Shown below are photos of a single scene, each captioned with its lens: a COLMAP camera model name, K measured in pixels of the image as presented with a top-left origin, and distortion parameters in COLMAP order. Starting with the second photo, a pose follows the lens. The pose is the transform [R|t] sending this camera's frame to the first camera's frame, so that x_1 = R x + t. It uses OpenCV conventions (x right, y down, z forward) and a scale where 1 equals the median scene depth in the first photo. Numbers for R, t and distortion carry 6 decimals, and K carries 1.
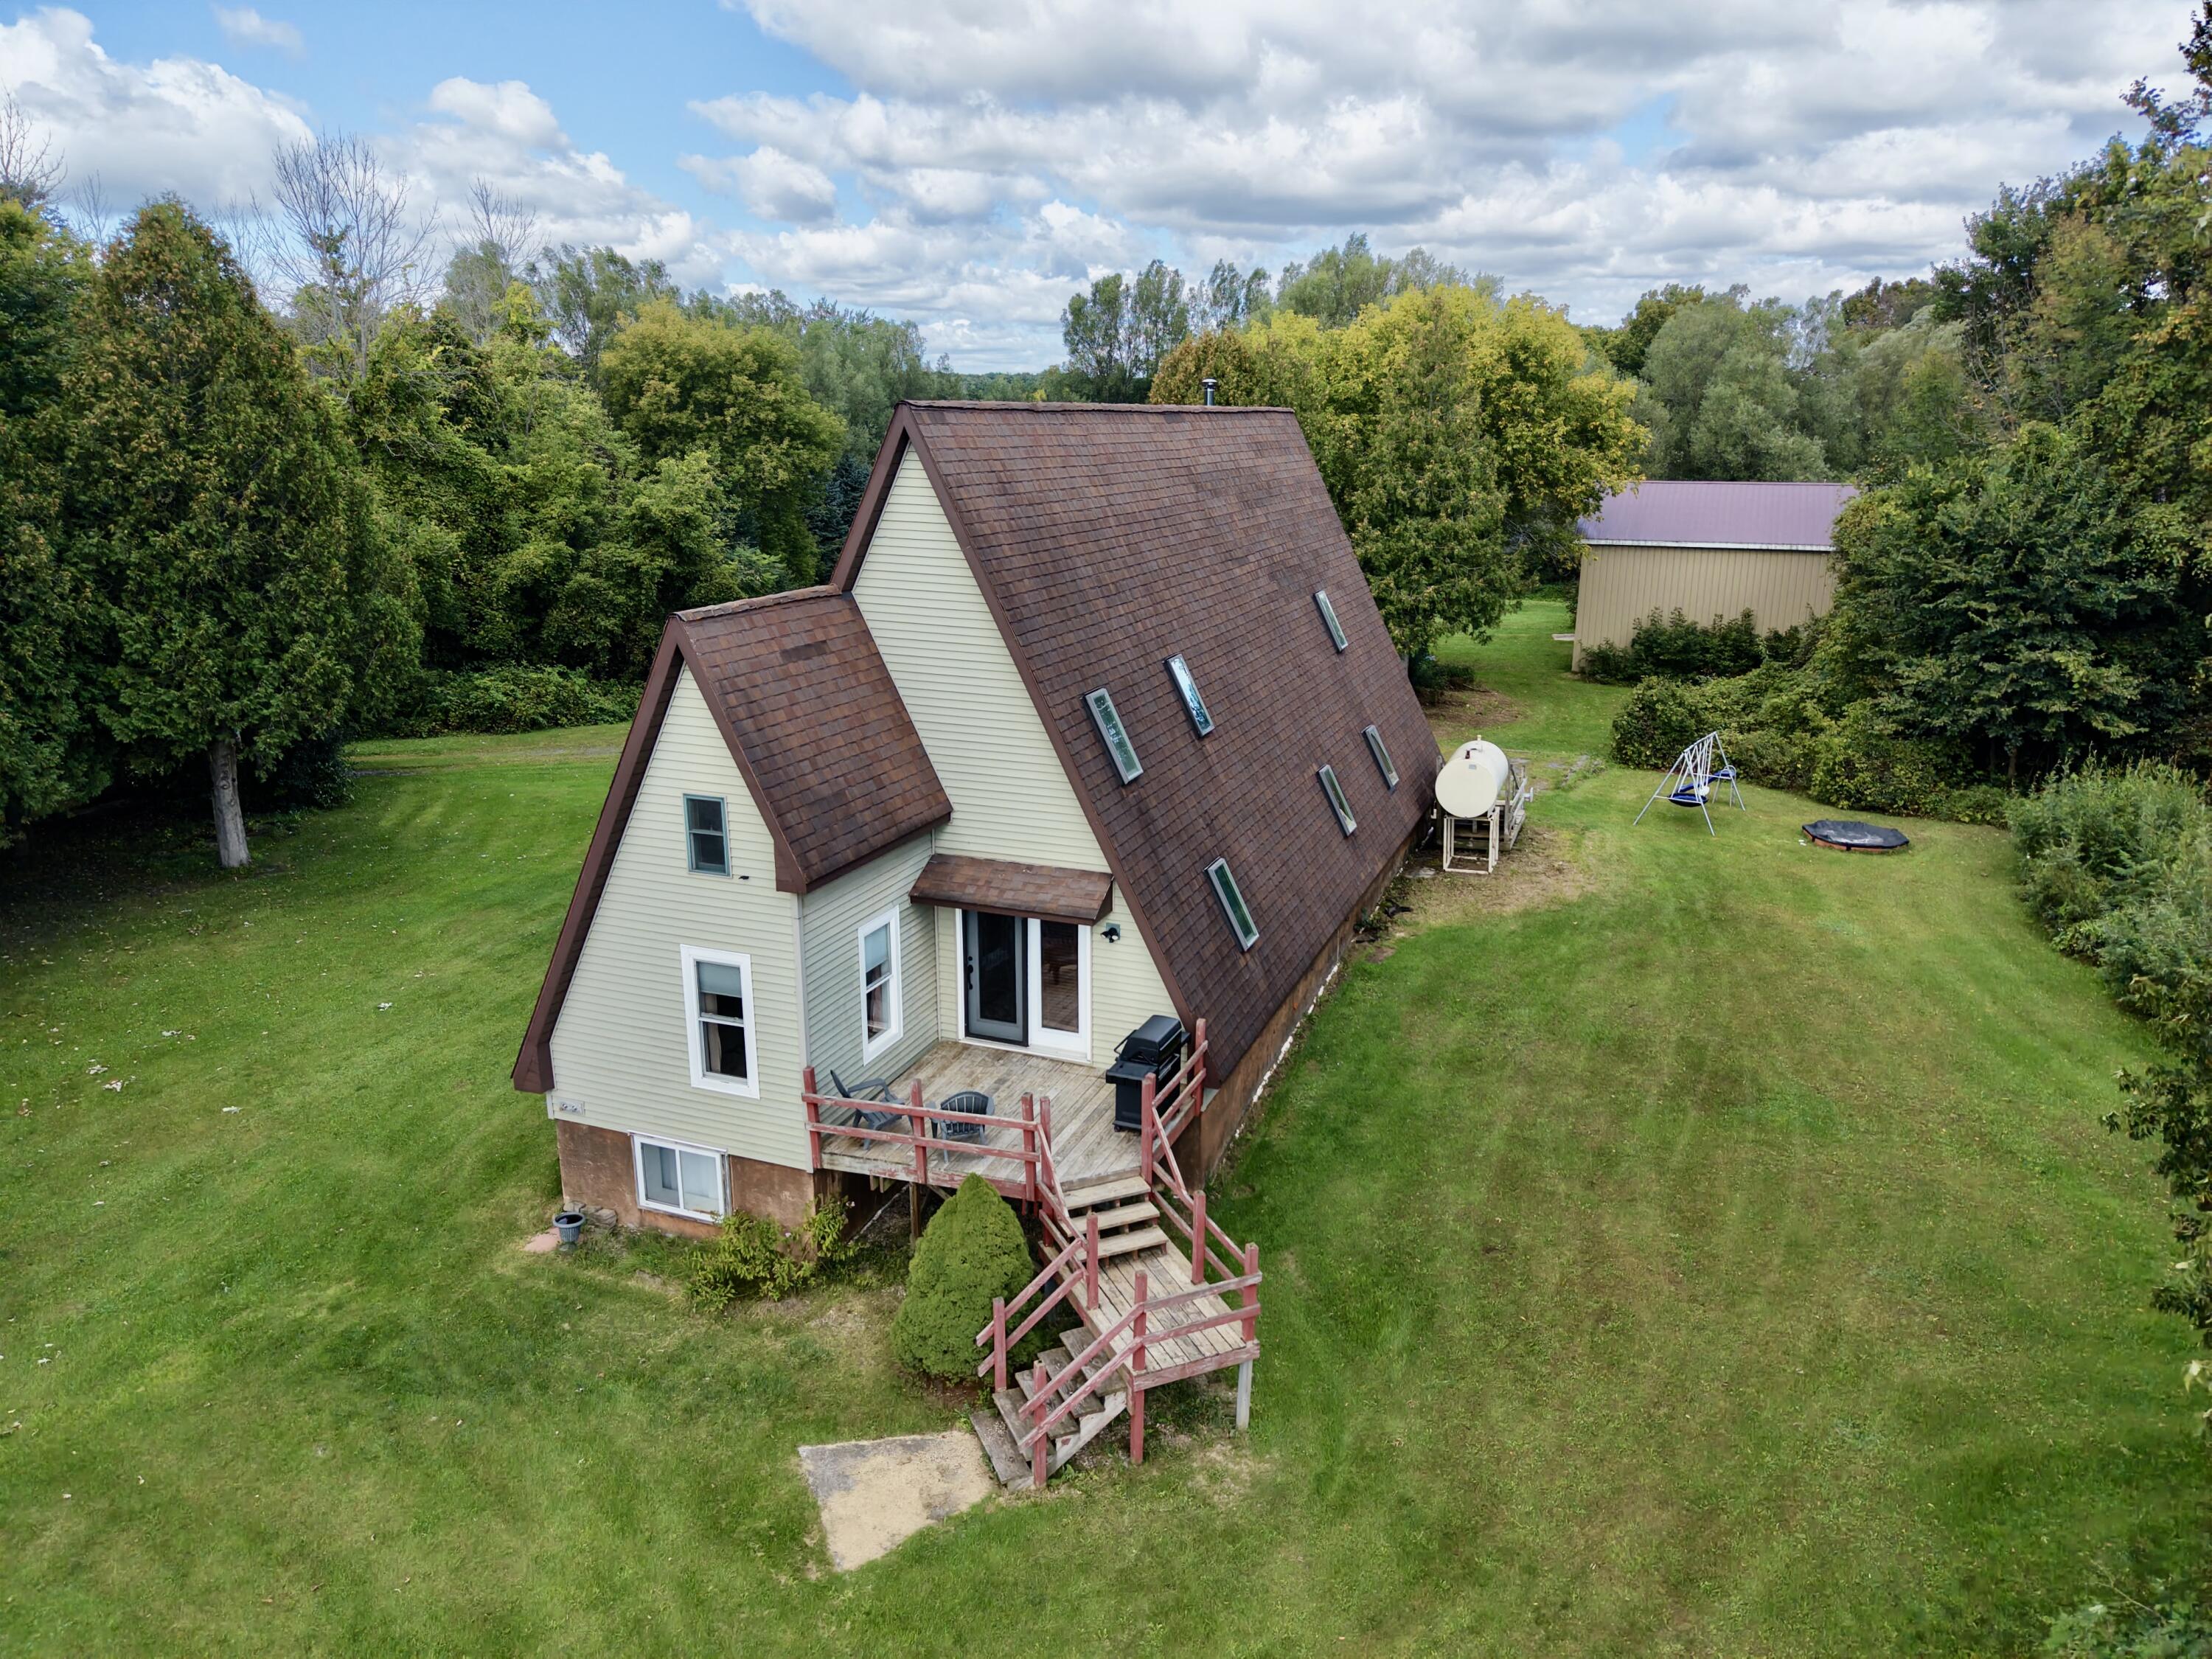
lens RADIAL K [[1514.6, 0, 1107.6], [0, 1514.6, 807.9], [0, 0, 1]] dist [0.053926, -0.051023]
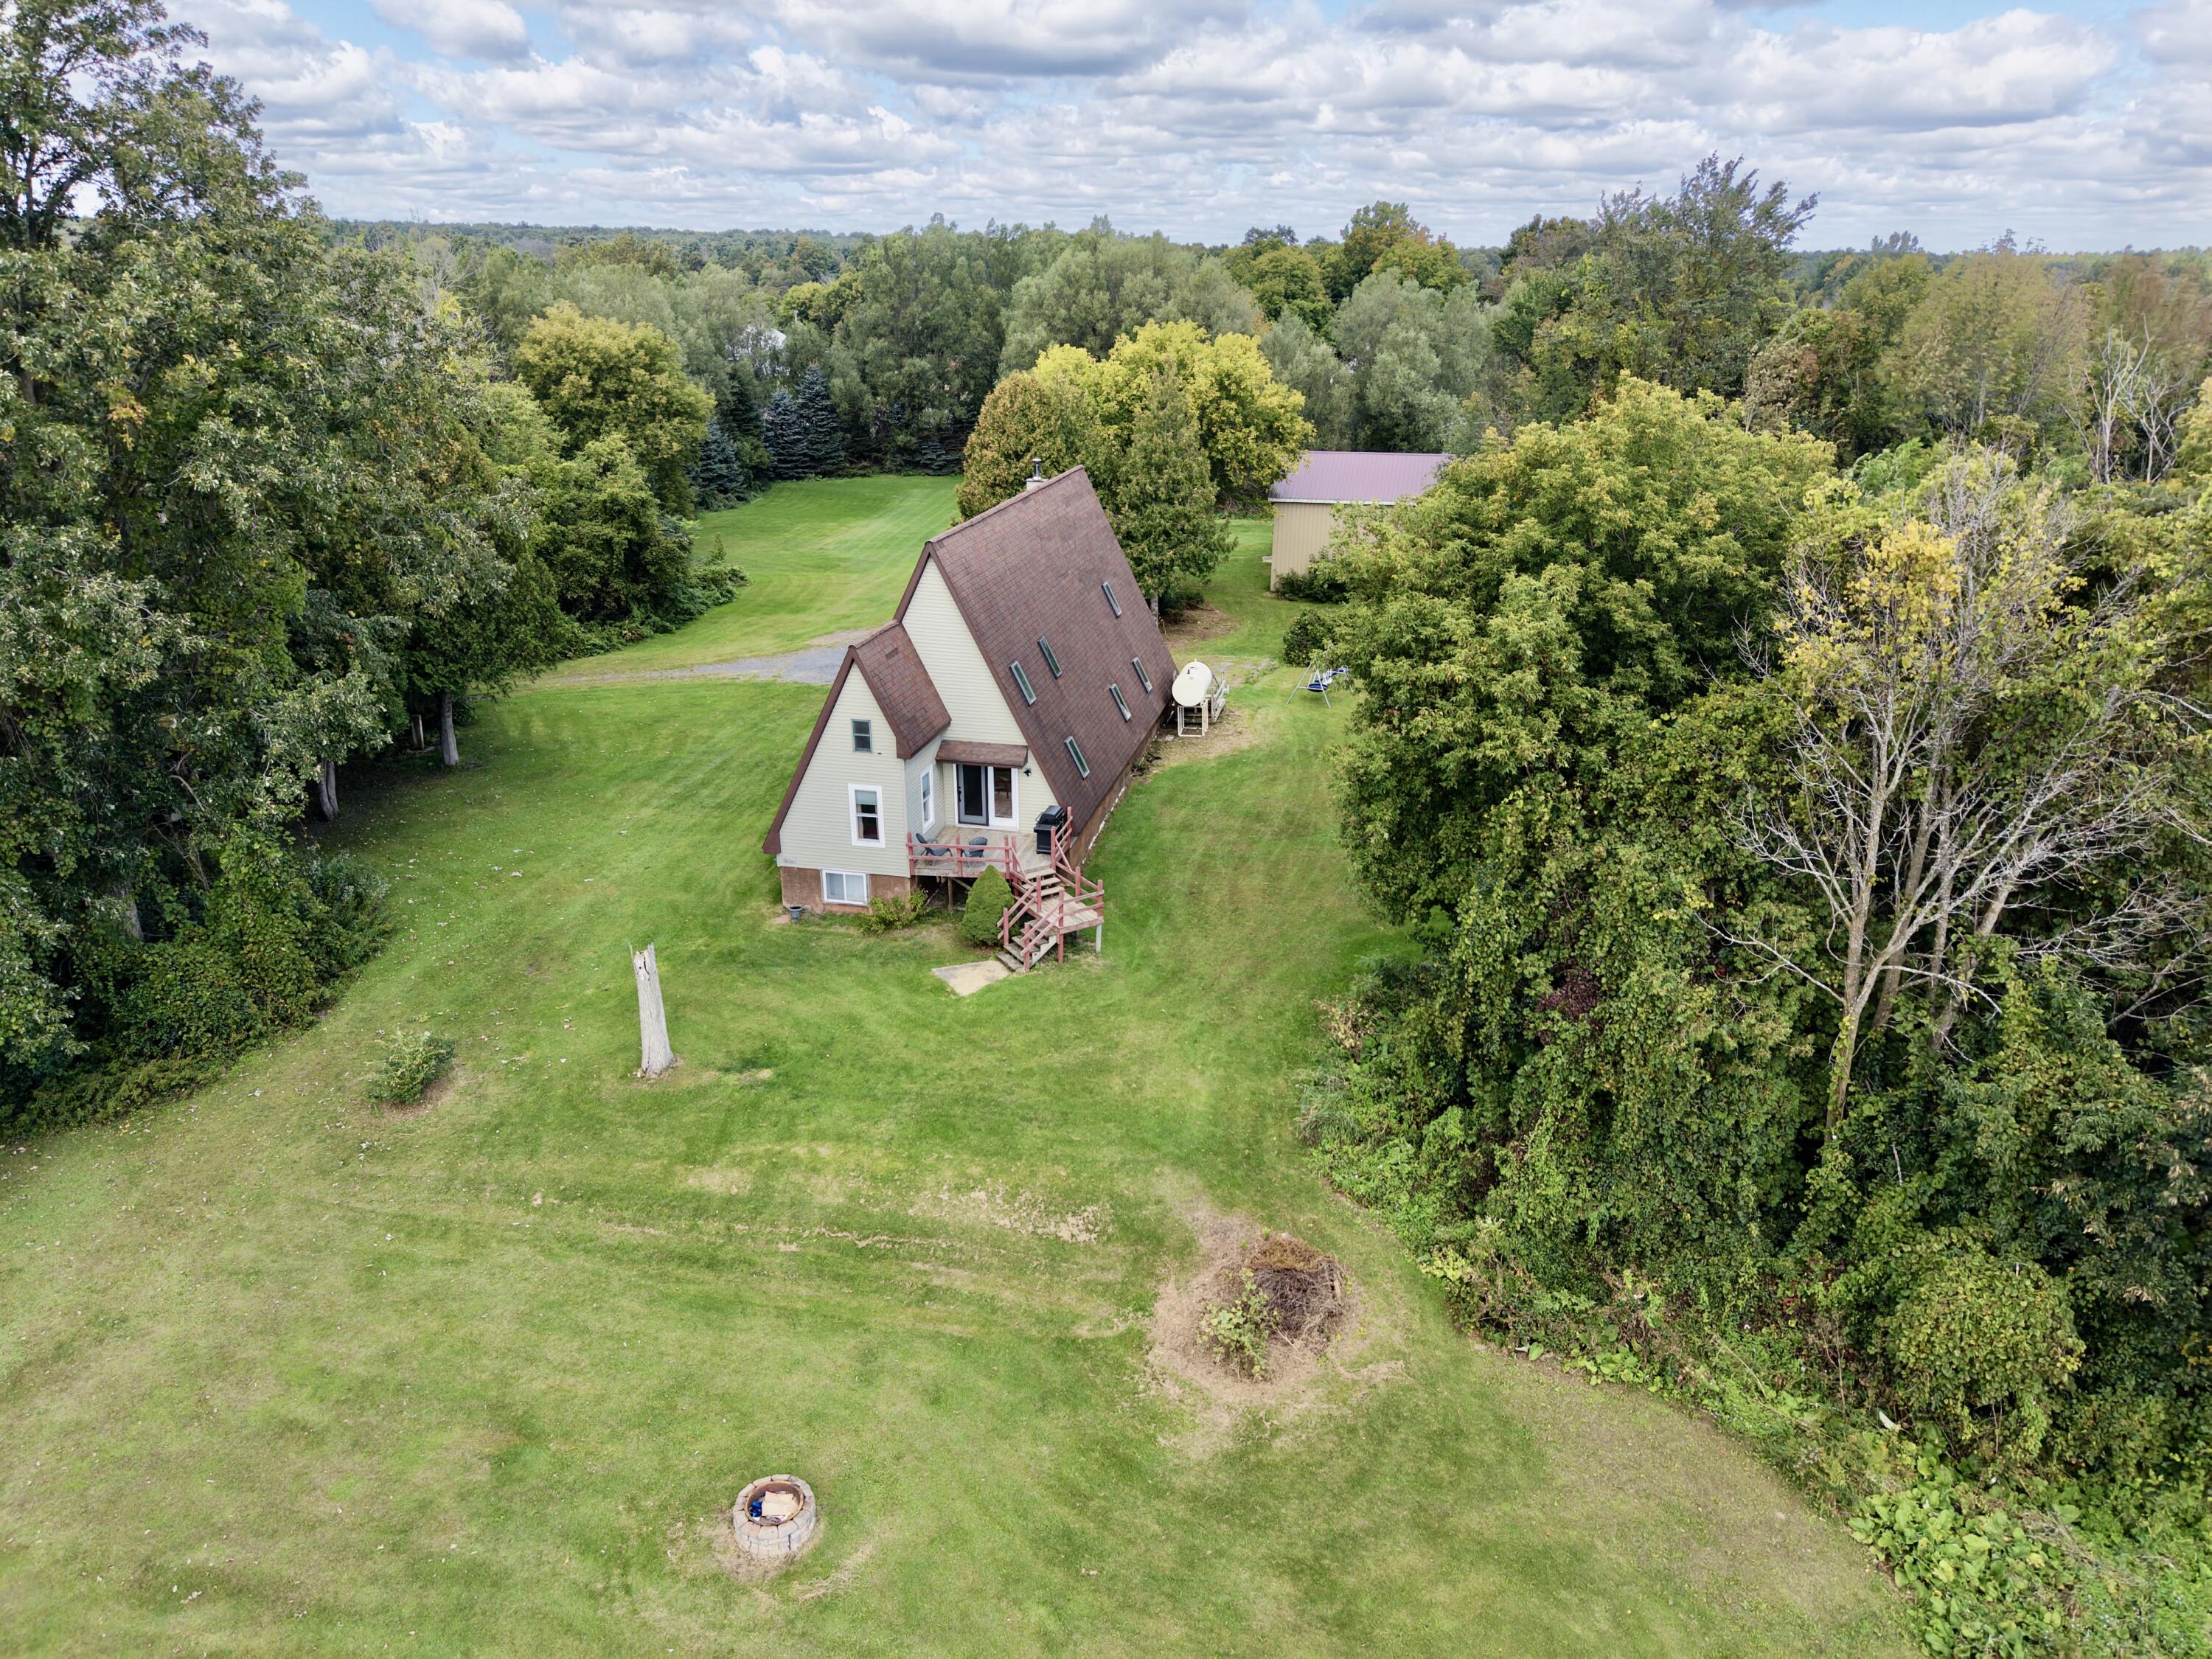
lens RADIAL K [[1514.6, 0, 1103.6], [0, 1514.6, 828.5], [0, 0, 1]] dist [0.053926, -0.051023]
pose [[0.987917, -0.052218, 0.145922, -0.208999], [0.037368, 0.994008, 0.102719, -0.057995], [-0.150411, -0.096025, 0.983949, -1.190580]]
